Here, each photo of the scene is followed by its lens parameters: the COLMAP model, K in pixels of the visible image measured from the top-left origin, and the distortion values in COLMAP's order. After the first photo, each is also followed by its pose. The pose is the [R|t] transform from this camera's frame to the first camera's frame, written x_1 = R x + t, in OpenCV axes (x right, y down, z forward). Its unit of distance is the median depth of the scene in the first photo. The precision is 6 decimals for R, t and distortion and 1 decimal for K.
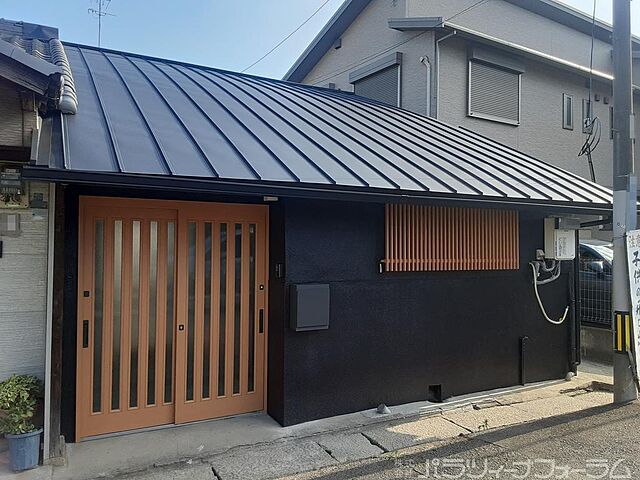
lens RADIAL K [[507.5, 0, 324.5], [0, 507.5, 241.4], [0, 0, 1]] dist [0.100199, -0.148572]
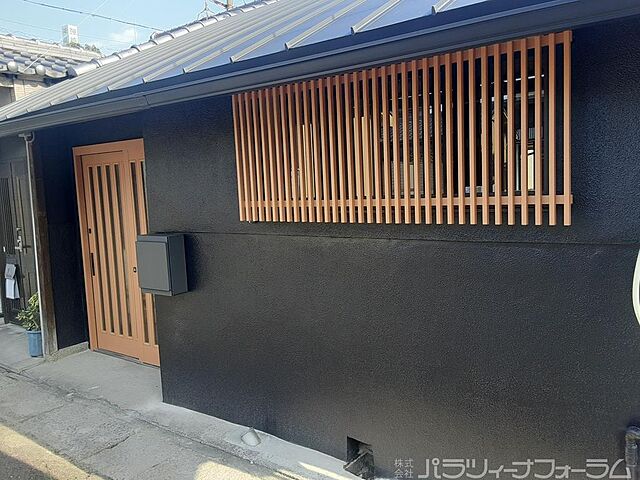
lens RADIAL K [[507.5, 0, 324.5], [0, 507.5, 241.4], [0, 0, 1]] dist [0.100199, -0.148572]
pose [[0.445831, 0.071235, -0.892278, 0.711886], [0.044137, 0.993866, 0.101399, 0.026884], [0.894028, -0.084589, 0.439952, 0.825576]]
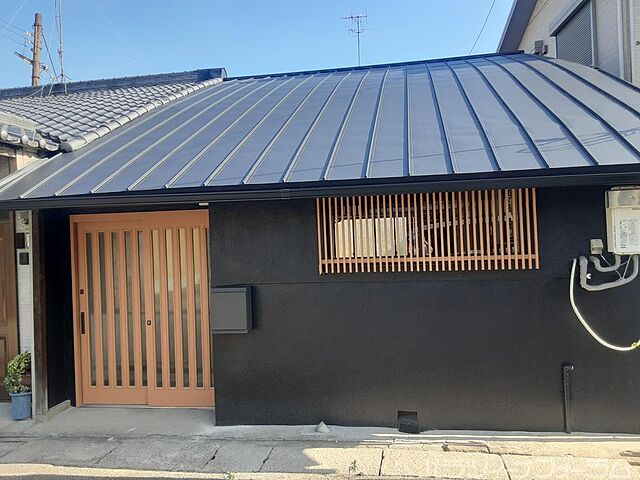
lens RADIAL K [[507.5, 0, 324.5], [0, 507.5, 241.4], [0, 0, 1]] dist [0.100199, -0.148572]
pose [[0.801728, -0.033624, -0.596742, 0.665247], [0.042283, 0.999106, 0.000511, 0.003810], [0.596191, -0.025641, 0.802433, 0.296201]]
